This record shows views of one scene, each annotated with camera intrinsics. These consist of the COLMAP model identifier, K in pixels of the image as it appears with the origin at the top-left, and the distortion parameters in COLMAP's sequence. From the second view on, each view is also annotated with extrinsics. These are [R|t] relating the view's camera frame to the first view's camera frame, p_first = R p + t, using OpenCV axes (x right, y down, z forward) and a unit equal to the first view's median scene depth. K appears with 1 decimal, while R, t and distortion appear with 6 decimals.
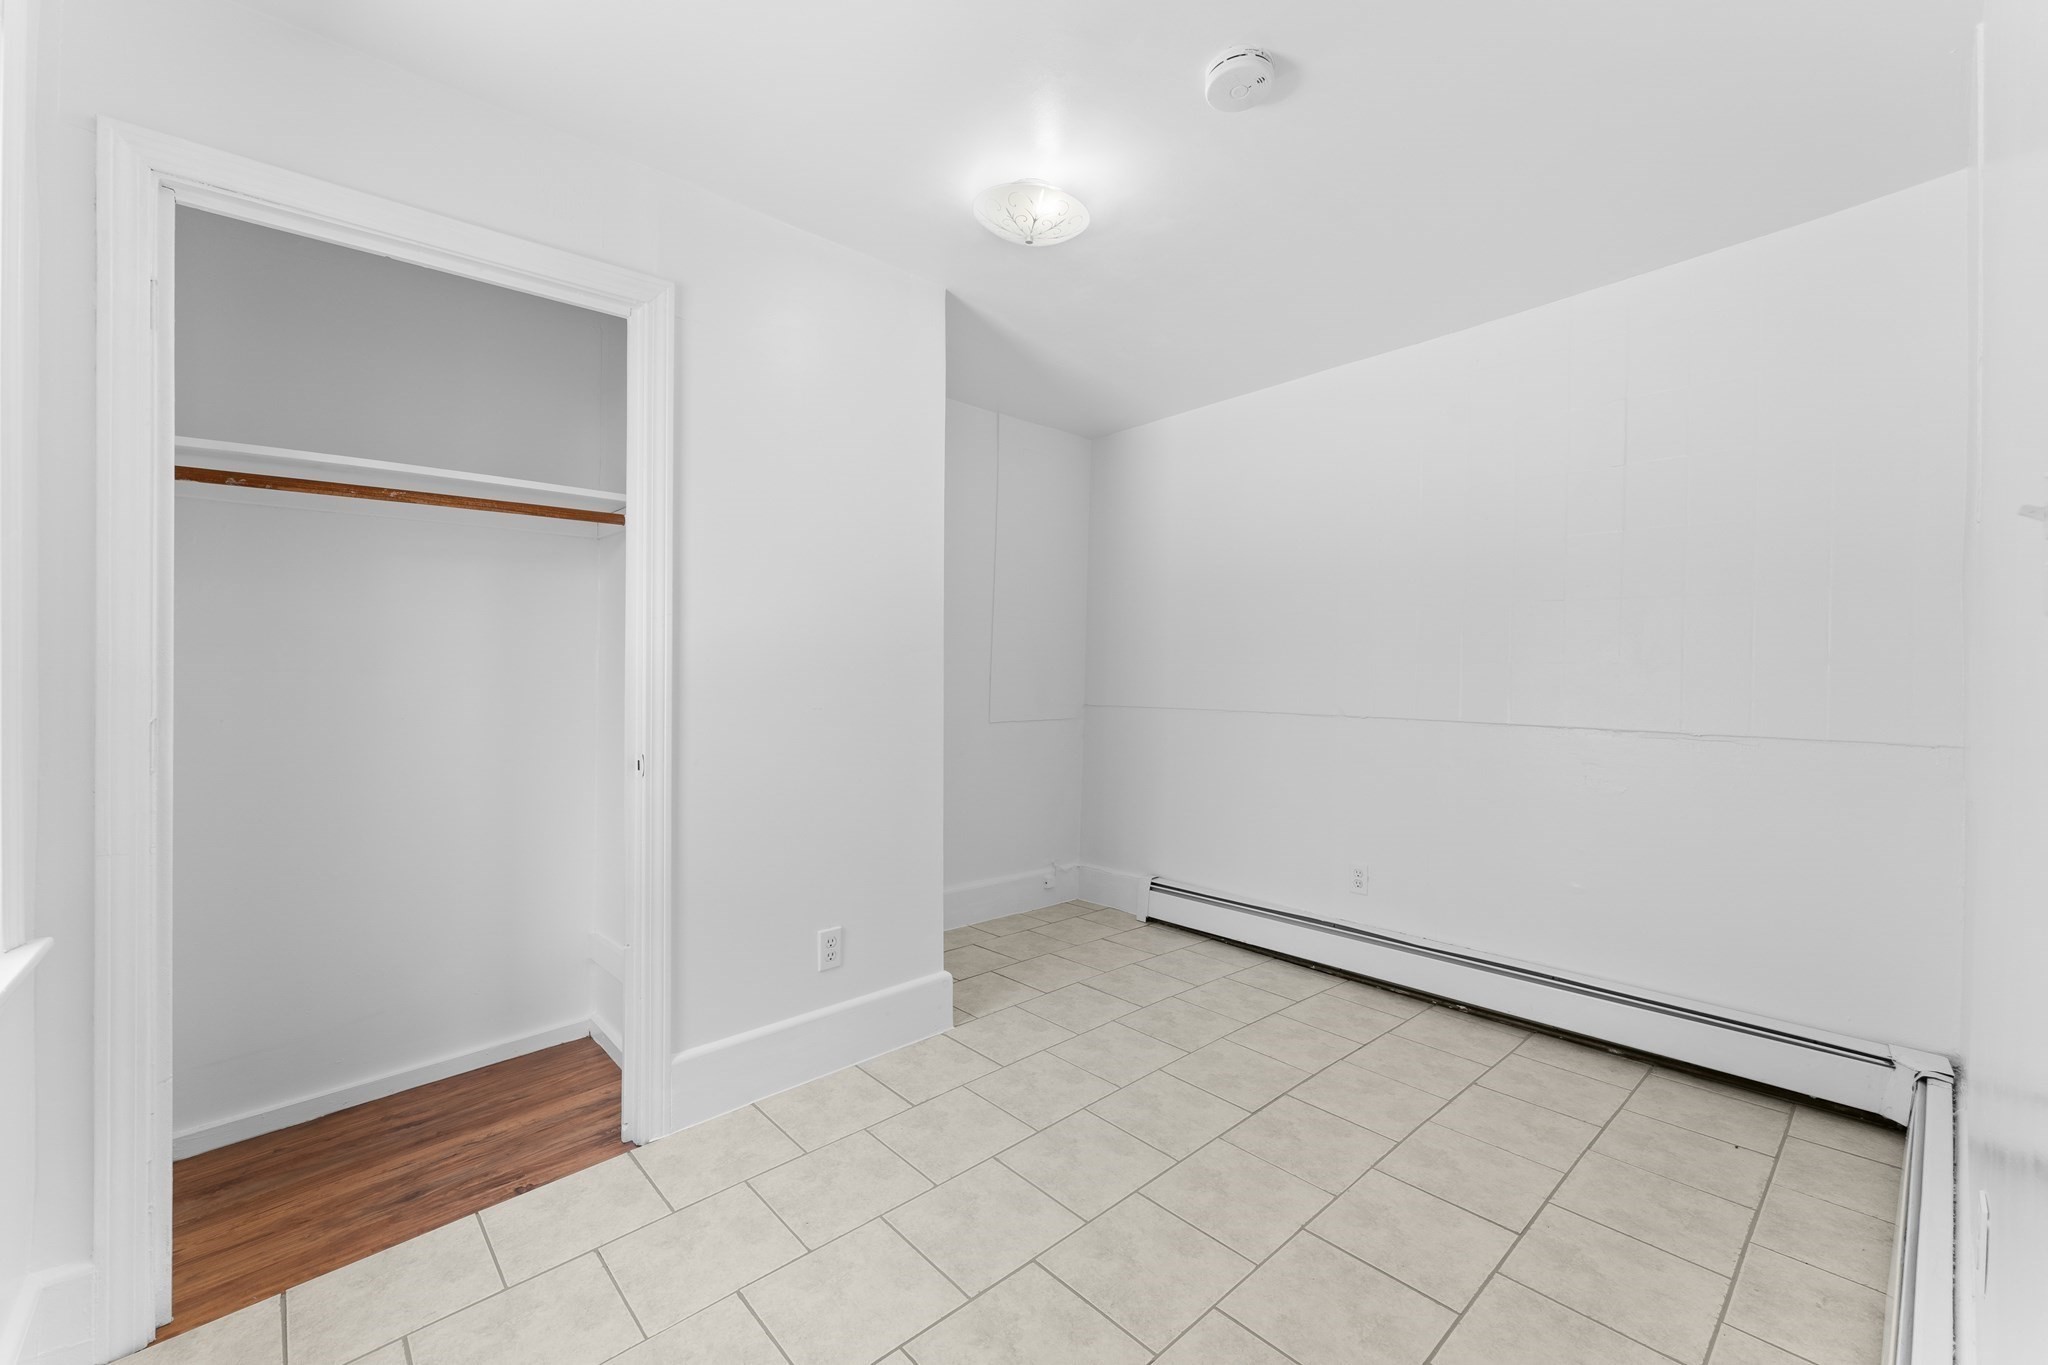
lens RADIAL K [[830.5, 0, 1026.0], [0, 830.5, 712.5], [0, 0, 1]] dist [-0.000016, -0.000040]
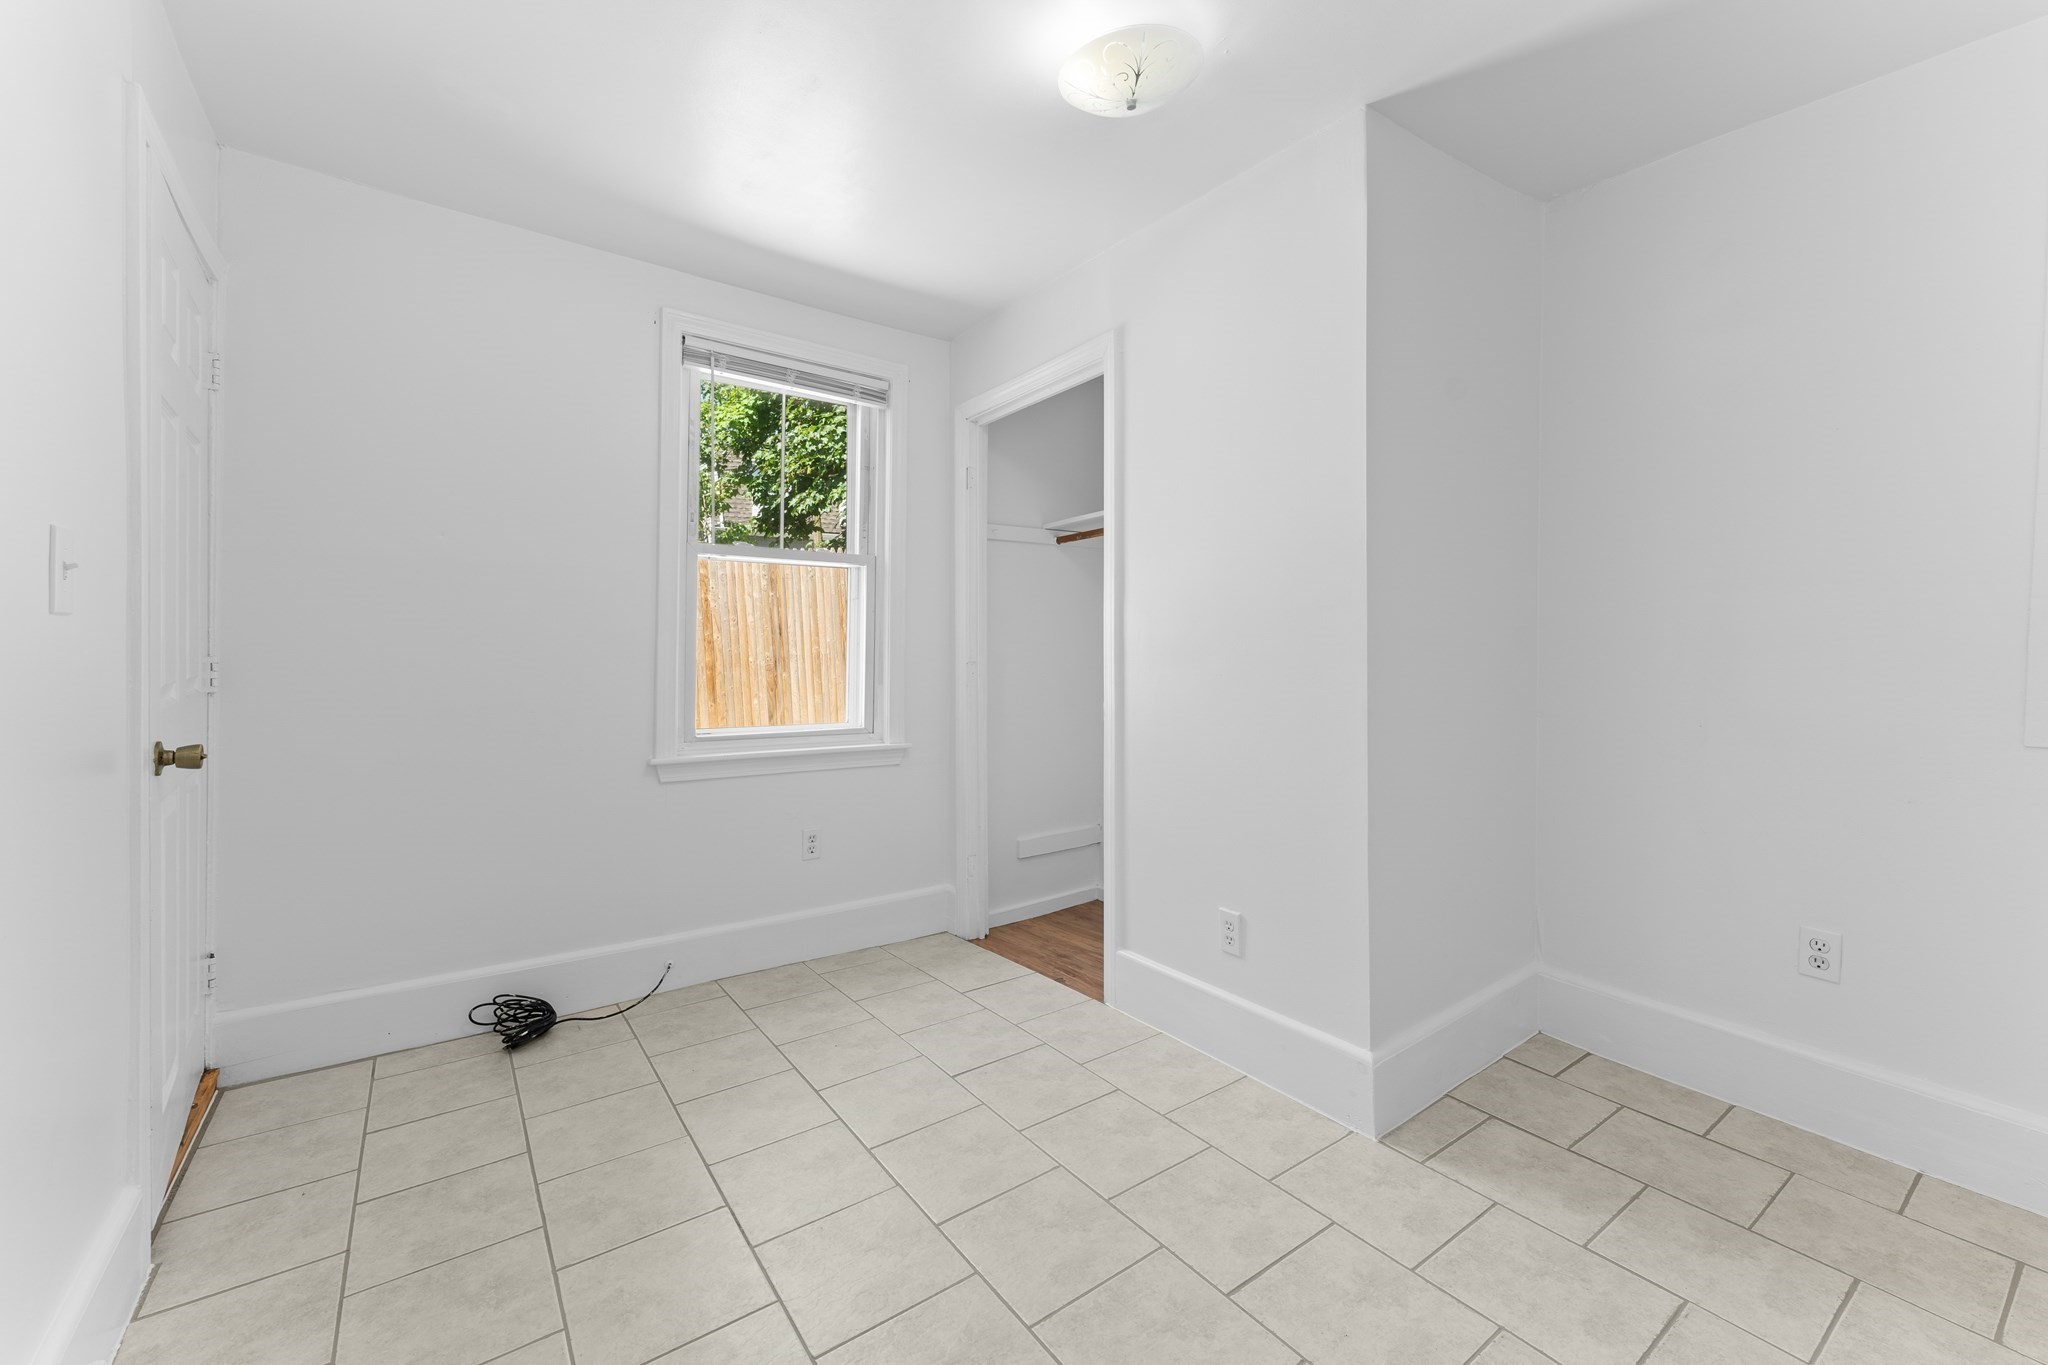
lens RADIAL K [[819.7, 0, 1030.1], [0, 819.7, 635.5], [0, 0, 1]] dist [0.000435, 0.000002]
pose [[-0.104012, -0.010536, -0.994520, 0.757448], [-0.042451, 0.999080, -0.006144, -0.040979], [0.993670, 0.041580, -0.104364, 0.894020]]
